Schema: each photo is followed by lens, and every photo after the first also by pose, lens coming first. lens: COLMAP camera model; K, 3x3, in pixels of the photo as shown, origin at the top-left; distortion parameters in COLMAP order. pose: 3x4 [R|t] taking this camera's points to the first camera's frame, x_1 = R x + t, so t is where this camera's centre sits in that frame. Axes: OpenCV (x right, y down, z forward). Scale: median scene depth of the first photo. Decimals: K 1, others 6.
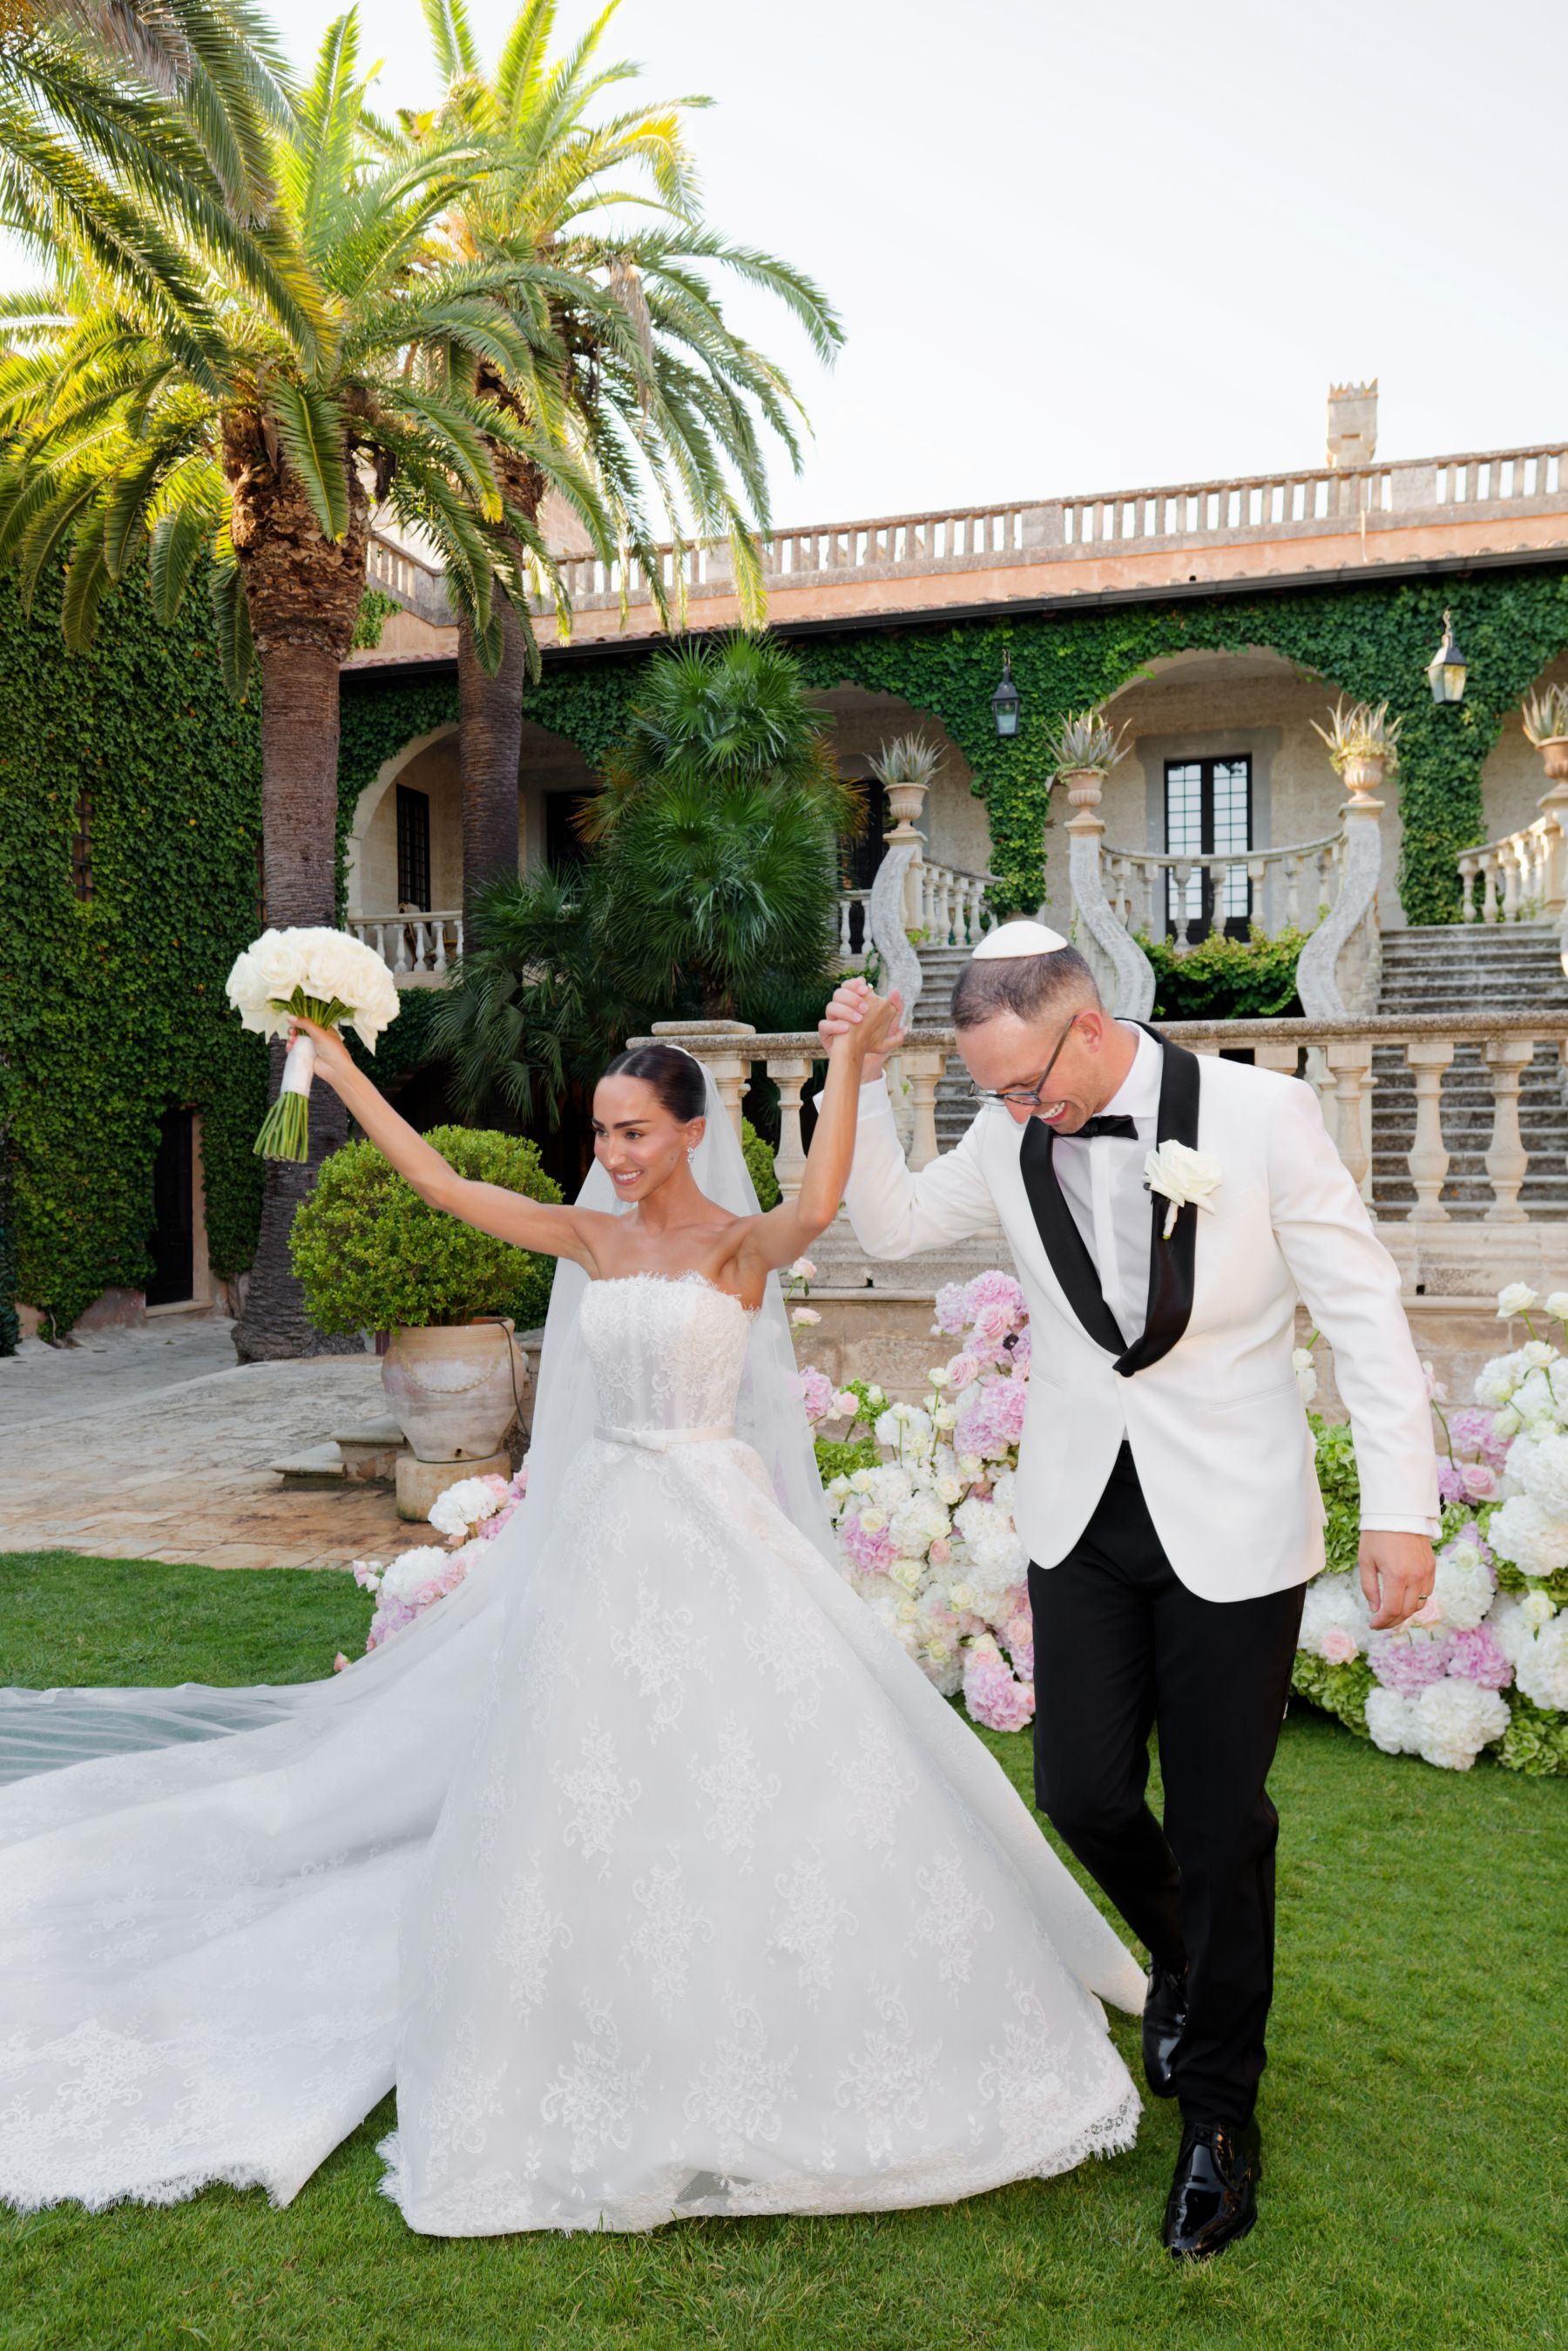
lens RADIAL K [[1622.2, 0, 787.9], [0, 1622.2, 1158.6], [0, 0, 1]] dist [-0.007456, 0.007686]
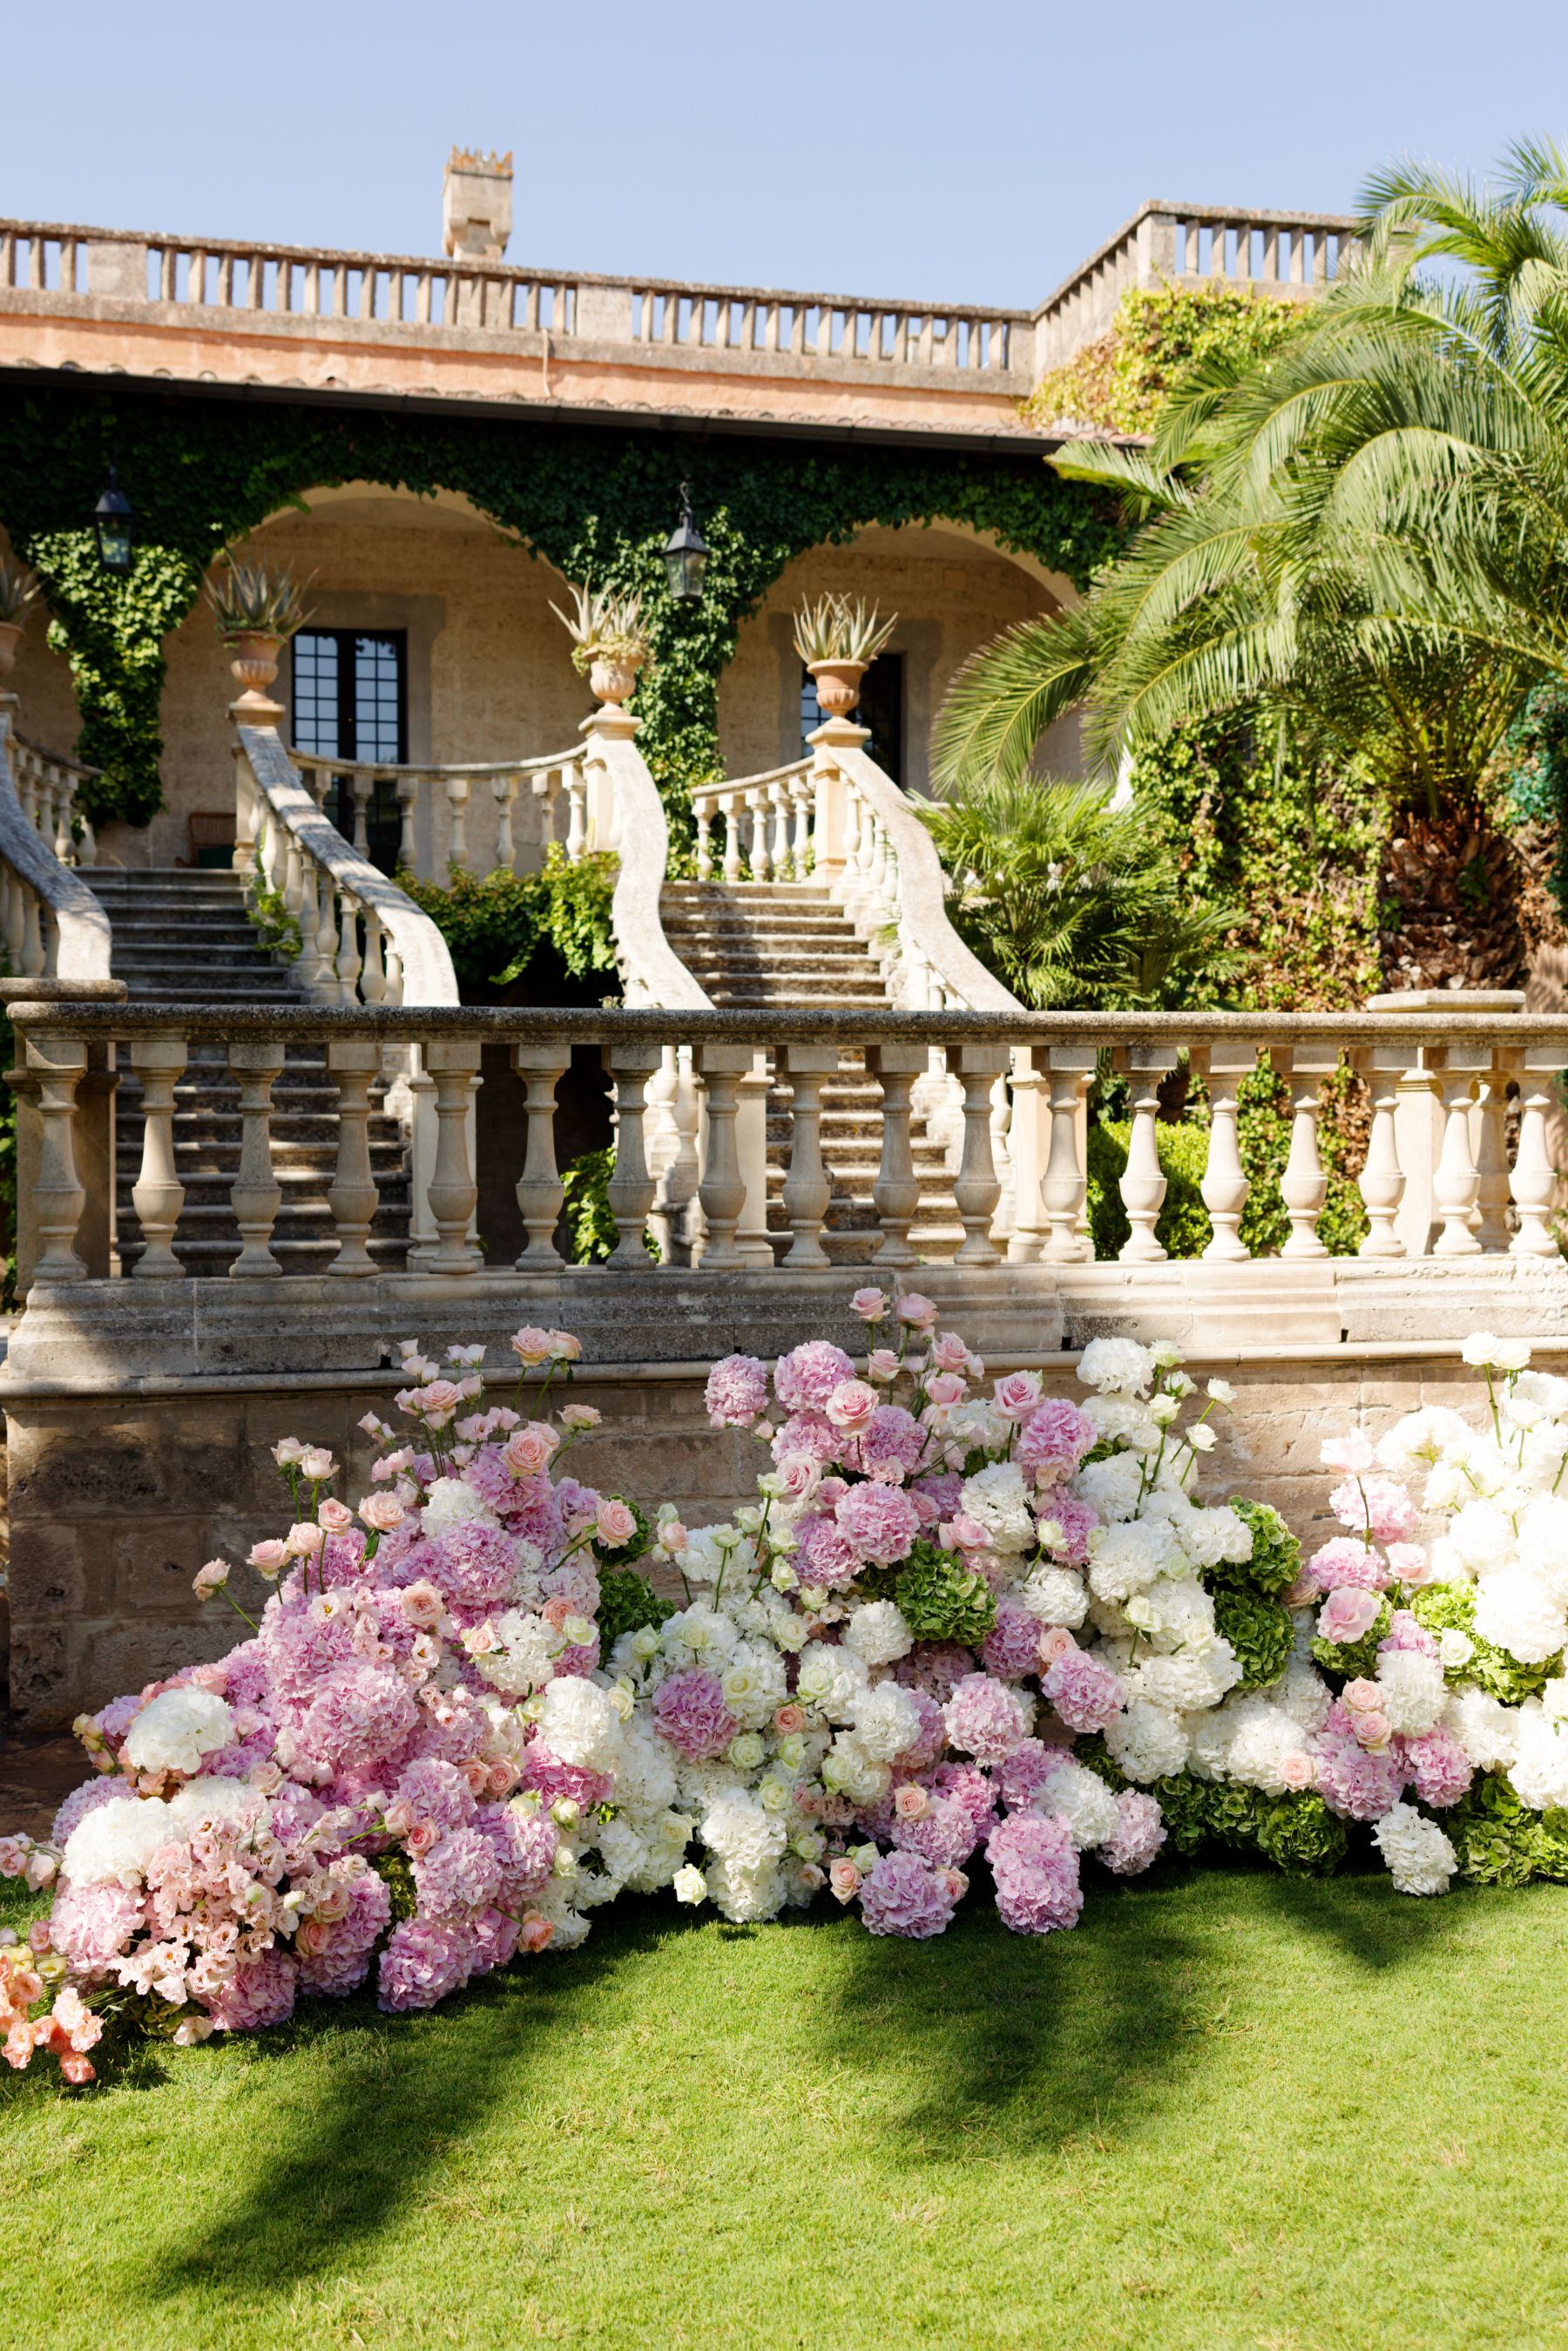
lens RADIAL K [[2281.0, 0, 734.1], [0, 2281.0, 1124.0], [0, 0, 1]] dist [0.011477, 0.000000]
pose [[0.874445, 0.010389, 0.485014, -0.113578], [-0.000447, 0.999787, -0.020610, -0.002489], [-0.485125, 0.017806, 0.874263, 0.021815]]
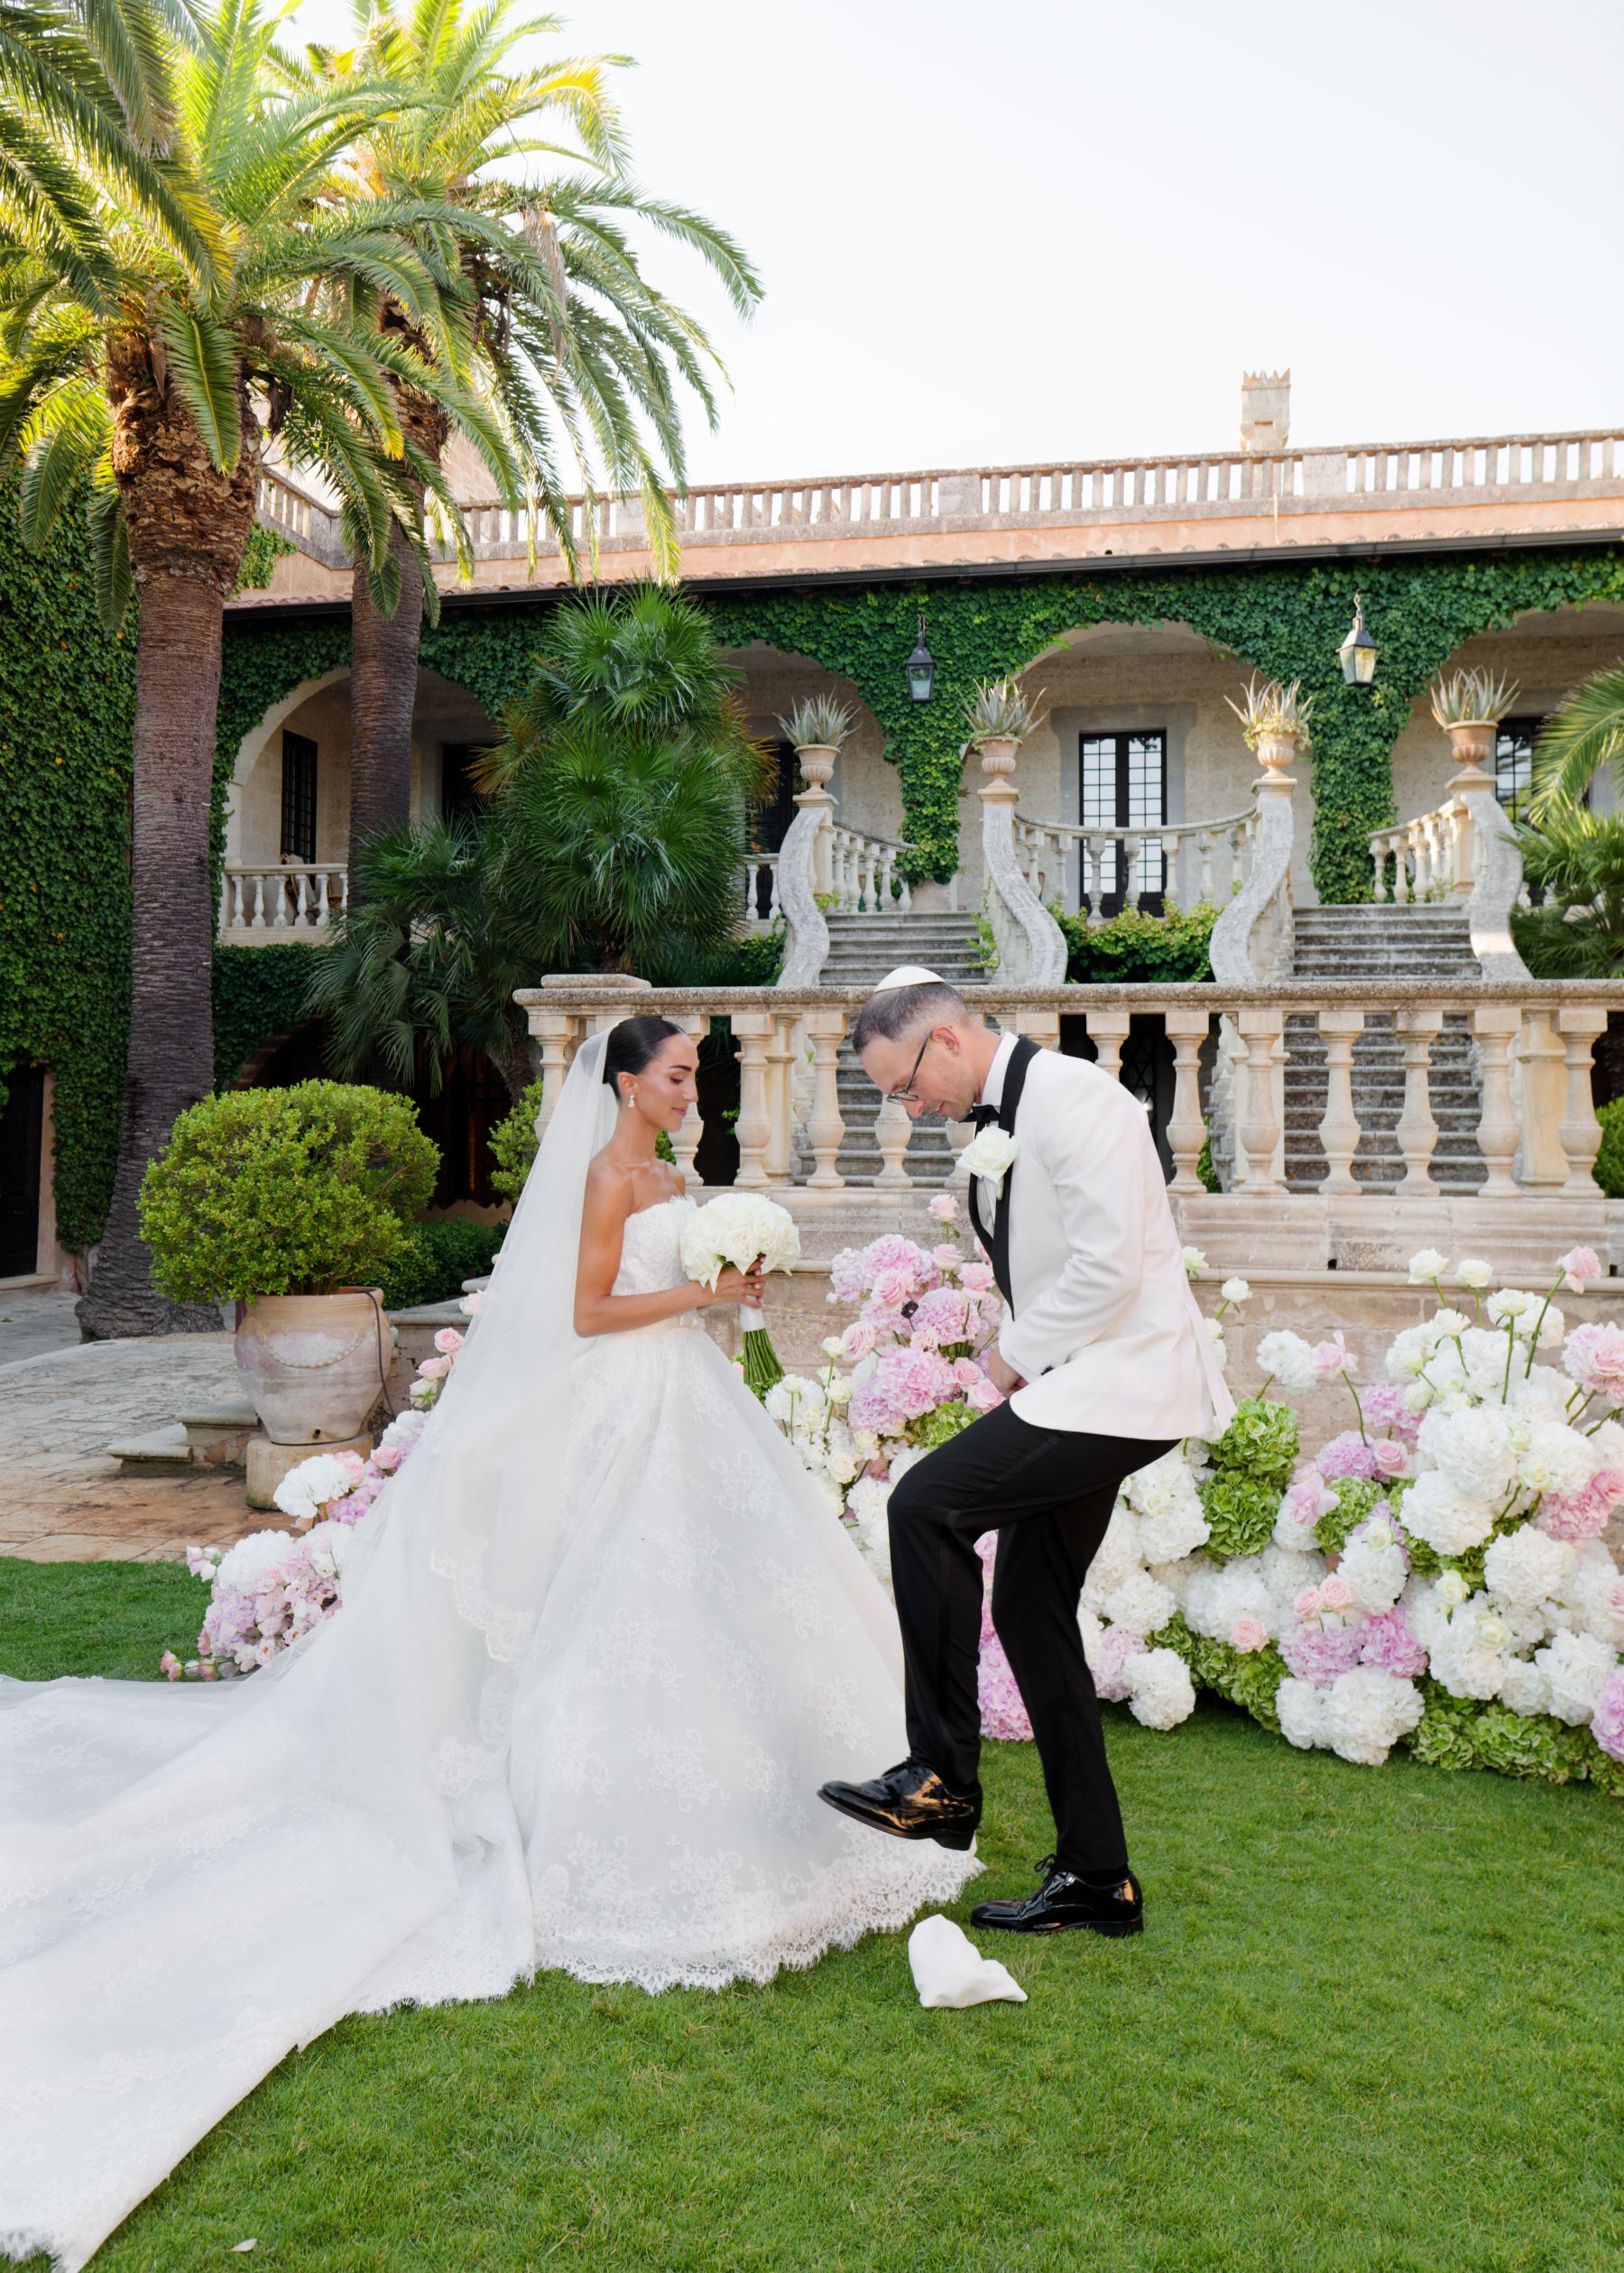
lens RADIAL K [[1687.2, 0, 827.0], [0, 1687.2, 1029.0], [0, 0, 1]] dist [-0.007519, 0.007006]
pose [[0.996621, 0.021001, 0.079402, 0.001942], [-0.015901, 0.997802, -0.064325, 0.003501], [-0.080578, 0.062845, 0.994765, 0.003828]]
